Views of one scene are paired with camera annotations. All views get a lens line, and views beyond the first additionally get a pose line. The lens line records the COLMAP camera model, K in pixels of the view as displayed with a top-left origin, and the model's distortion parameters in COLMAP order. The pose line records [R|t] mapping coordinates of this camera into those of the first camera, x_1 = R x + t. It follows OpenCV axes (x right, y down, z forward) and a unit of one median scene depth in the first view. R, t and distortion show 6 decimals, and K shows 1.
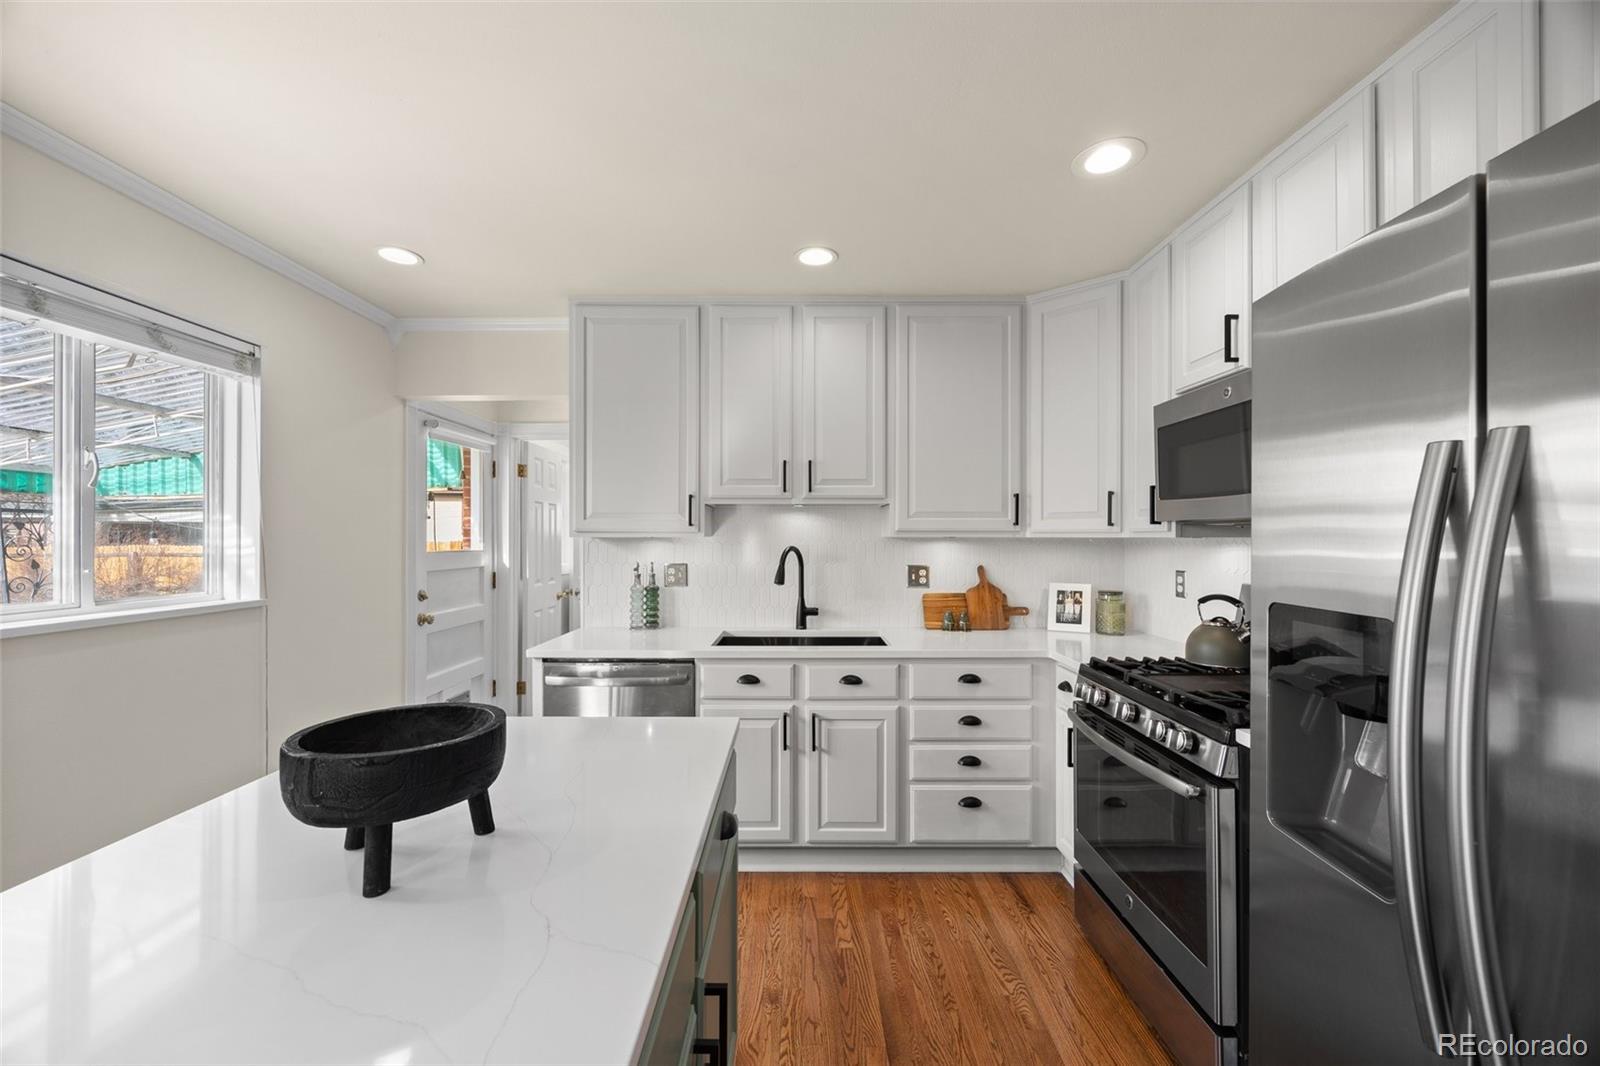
lens RADIAL K [[610.0, 0, 800.0], [0, 610.0, 533.0], [0, 0, 1]] dist [-0.001776, -0.000005]
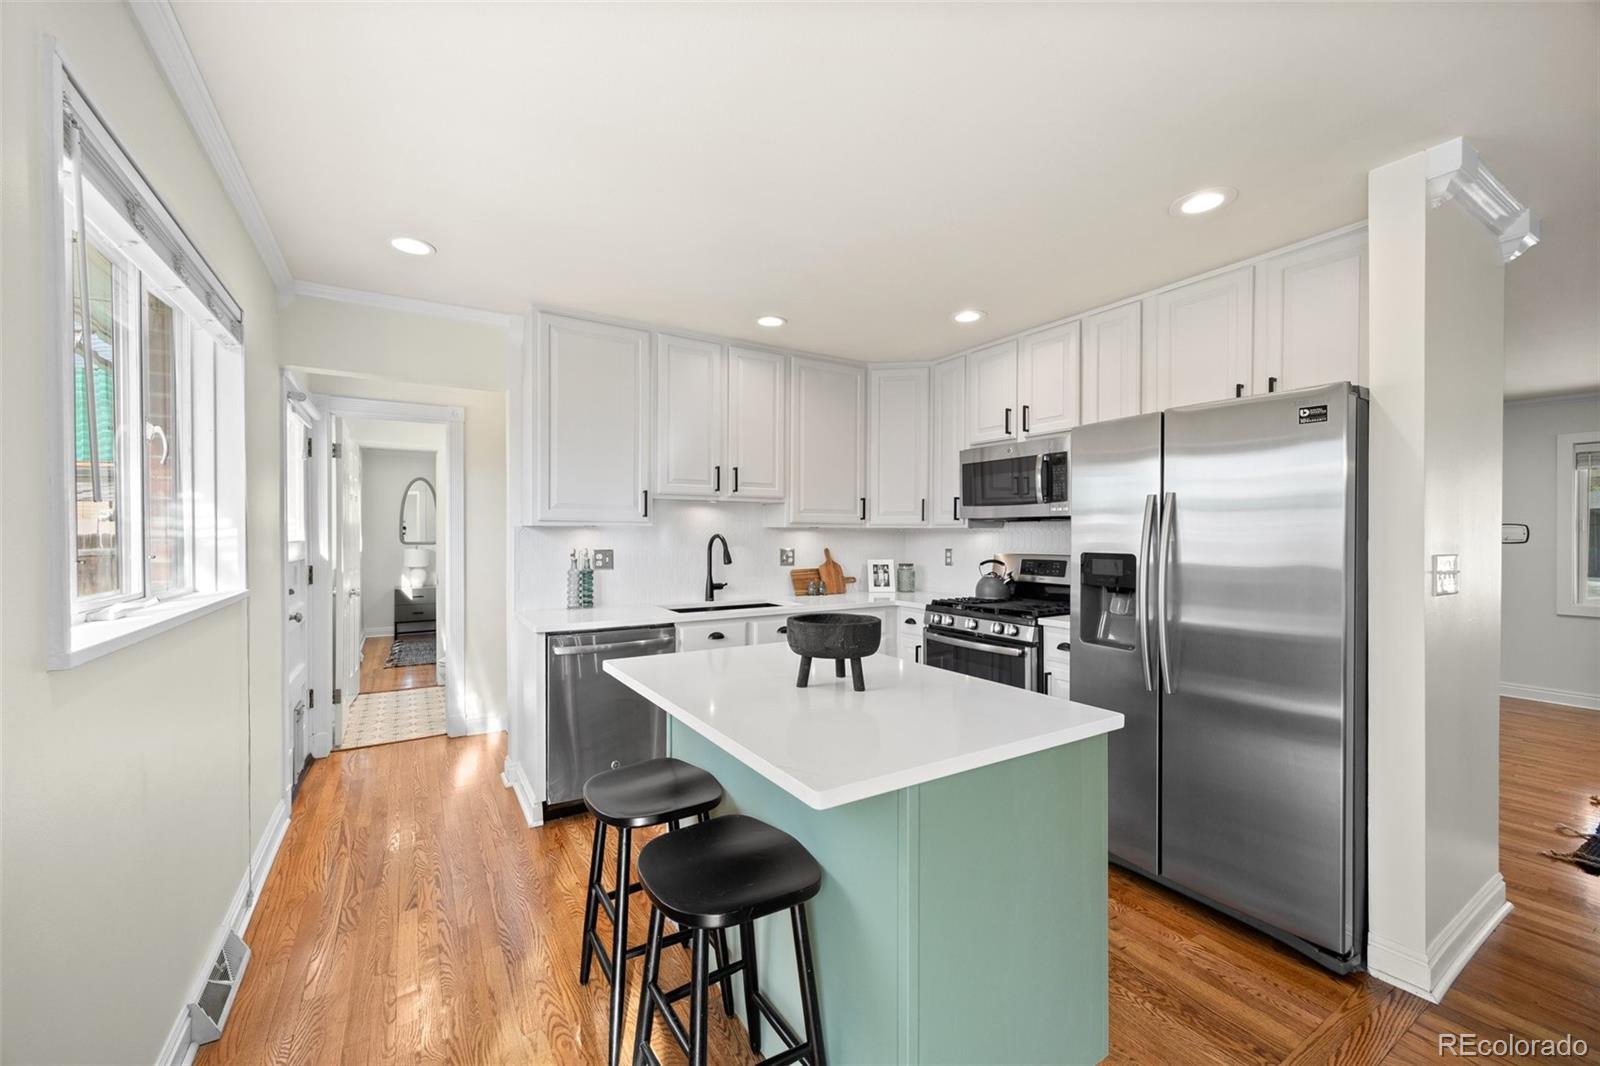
lens RADIAL K [[634.1, 0, 800.0], [0, 634.1, 533.0], [0, 0, 1]] dist [0.000369, 0.000010]
pose [[0.847161, 0.002263, 0.531331, -0.574013], [-0.006704, 0.999957, 0.006430, 0.010441], [-0.531294, -0.009010, 0.847140, -0.207229]]
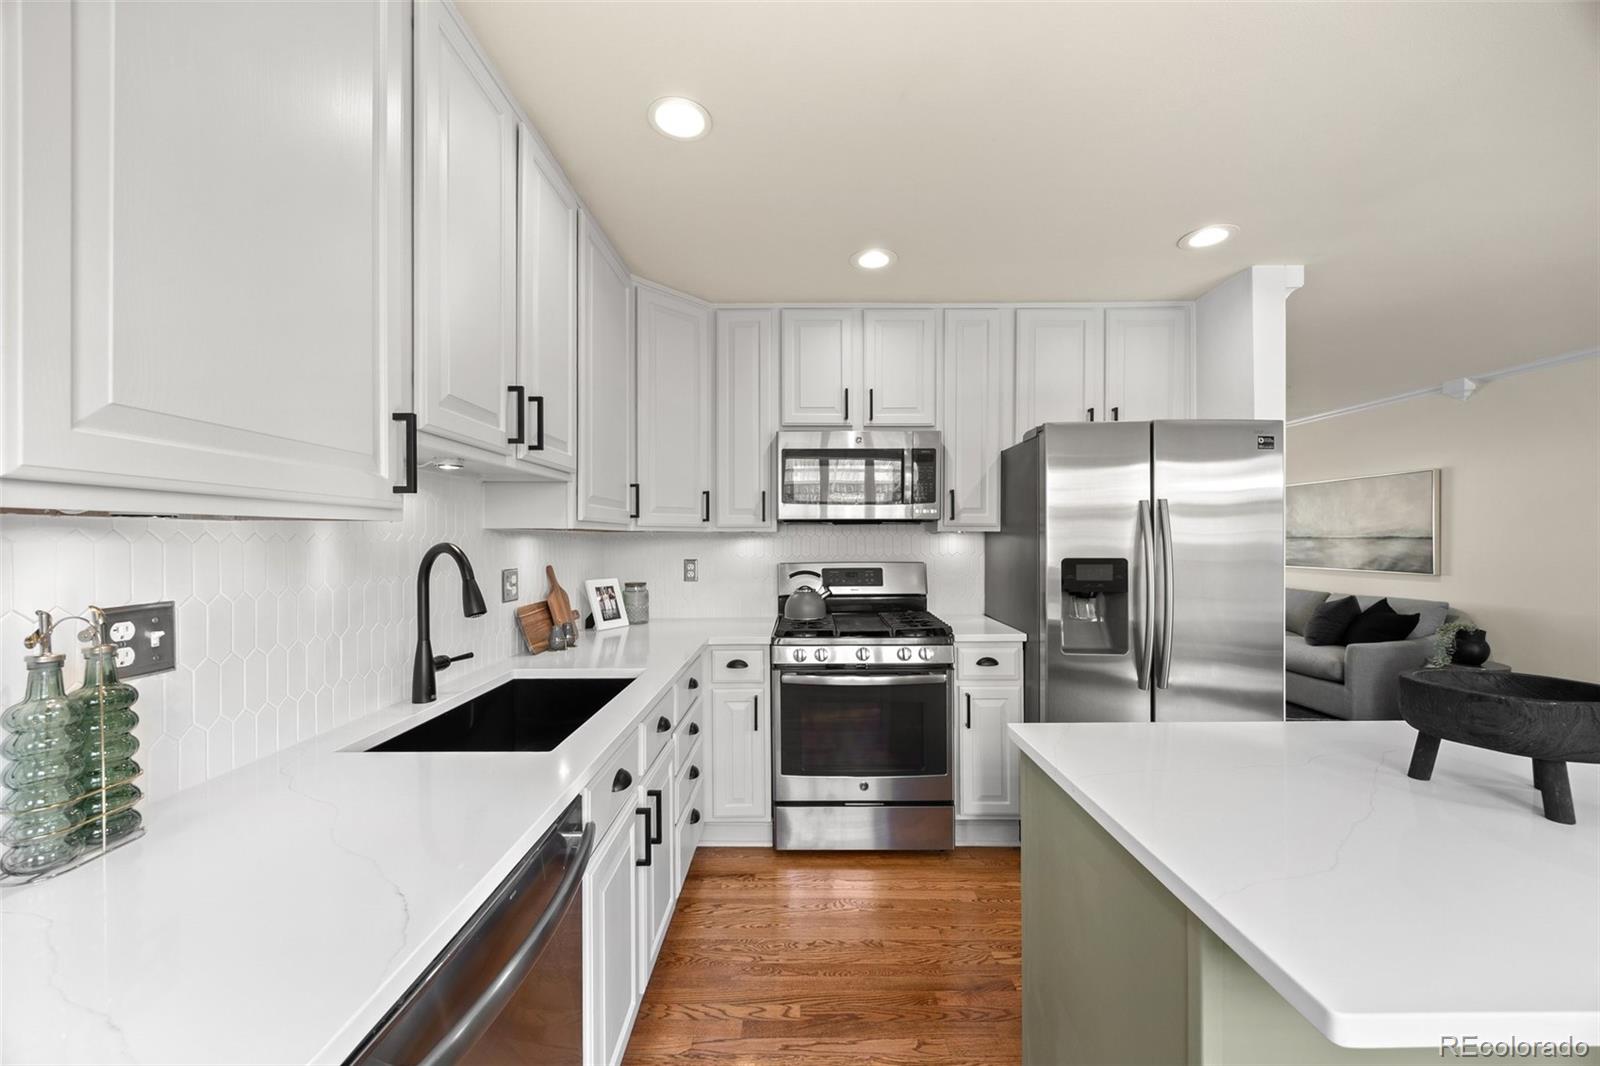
lens RADIAL K [[610.0, 0, 800.0], [0, 610.0, 533.0], [0, 0, 1]] dist [-0.001776, -0.000005]
pose [[0.001191, 0.007680, 0.999970, -0.569048], [-0.004942, 0.999958, -0.007674, 0.015869], [-0.999987, -0.004932, 0.001229, 0.733417]]
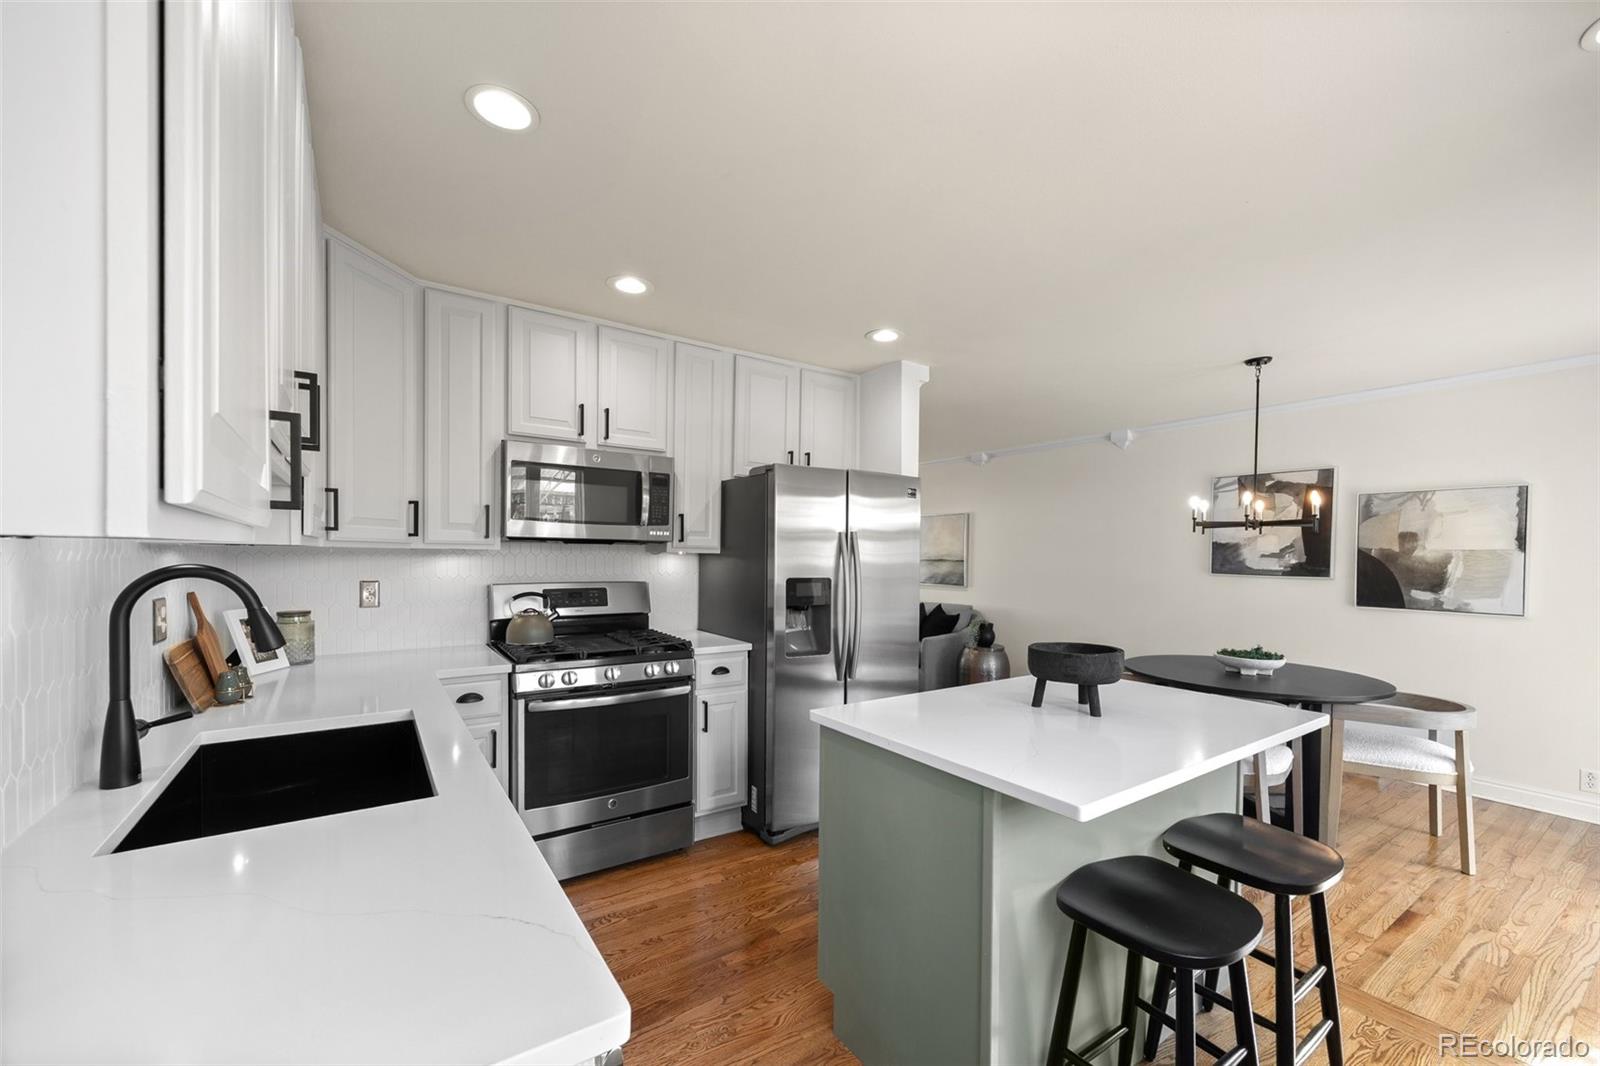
lens RADIAL K [[641.7, 0, 799.6], [0, 641.7, 554.5], [0, 0, 1]] dist [-0.000149, 0.000103]
pose [[-0.565601, -0.006809, 0.824651, -0.612577], [-0.019867, 0.999788, -0.005371, 0.009056], [-0.824440, -0.019421, -0.565616, 0.957189]]
